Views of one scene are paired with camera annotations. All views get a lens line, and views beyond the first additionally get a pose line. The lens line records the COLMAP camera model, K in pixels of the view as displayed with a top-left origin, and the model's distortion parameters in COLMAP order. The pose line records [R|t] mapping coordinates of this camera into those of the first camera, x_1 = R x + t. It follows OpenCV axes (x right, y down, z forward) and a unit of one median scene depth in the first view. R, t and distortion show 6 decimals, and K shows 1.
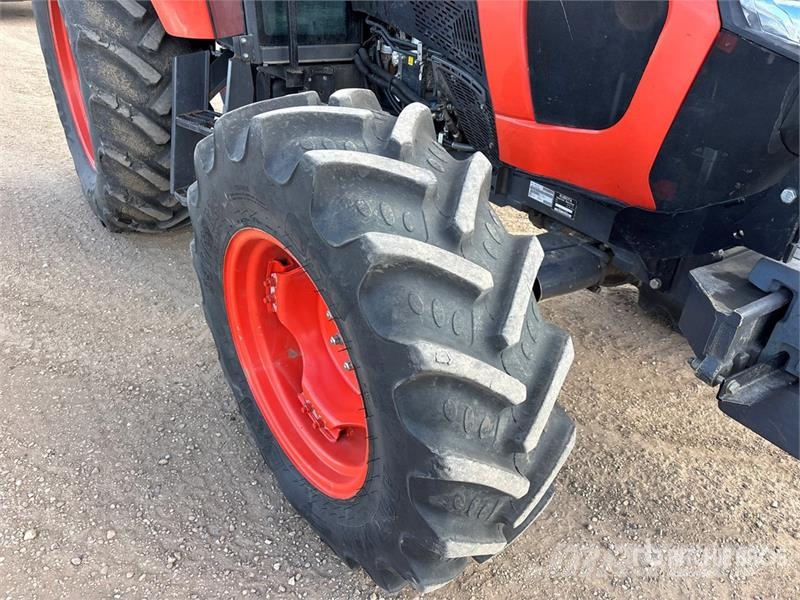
lens RADIAL K [[607.8, 0, 399.8], [0, 607.8, 308.6], [0, 0, 1]] dist [0.037191, -0.029957]
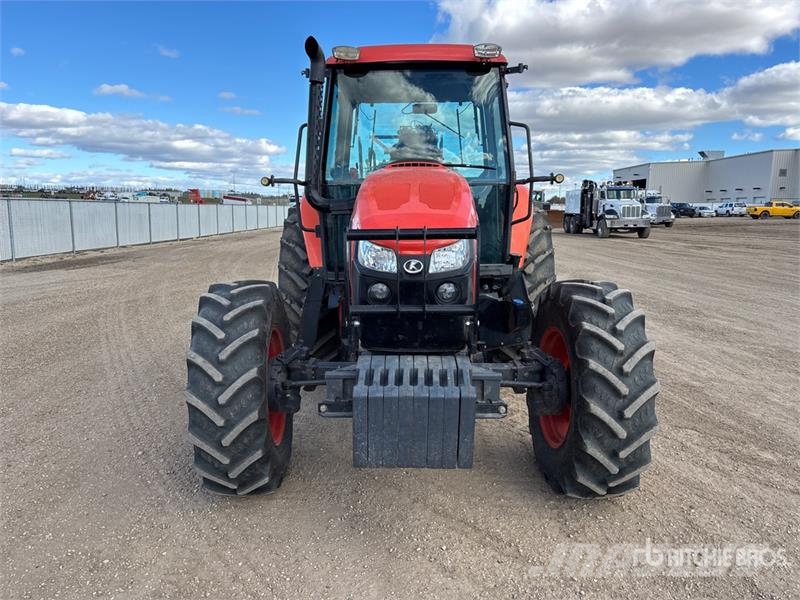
lens RADIAL K [[607.8, 0, 402.6], [0, 607.8, 301.2], [0, 0, 1]] dist [0.037191, -0.029957]
pose [[0.811717, 0.046594, -0.582190, 1.223164], [-0.267743, 0.915587, -0.300024, 0.211232], [0.519066, 0.399411, 0.755673, -0.378023]]
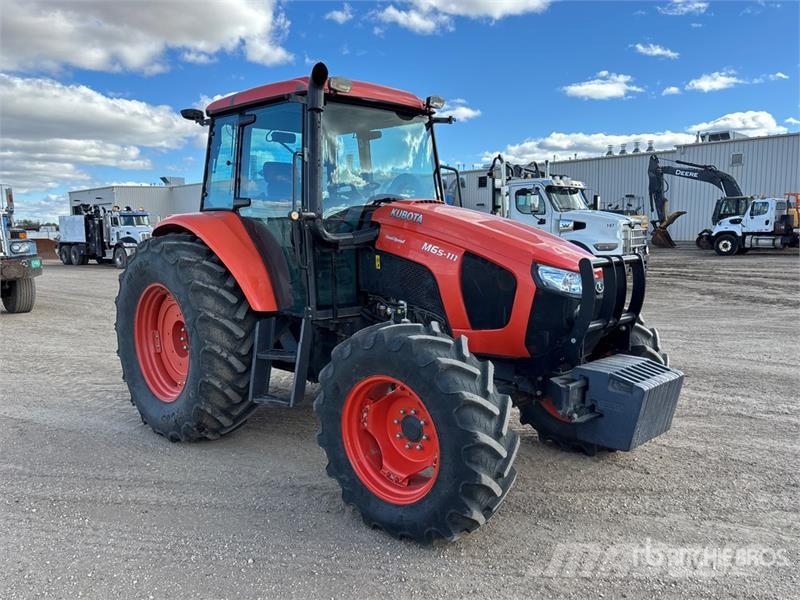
lens RADIAL K [[663.5, 0, 398.9], [0, 663.5, 300.5], [0, 0, 1]] dist [0.013130, -0.000100]
pose [[0.977936, -0.072683, 0.195851, -0.393688], [0.147270, 0.904794, -0.399575, 0.410281], [-0.148163, 0.419601, 0.895535, -0.912990]]
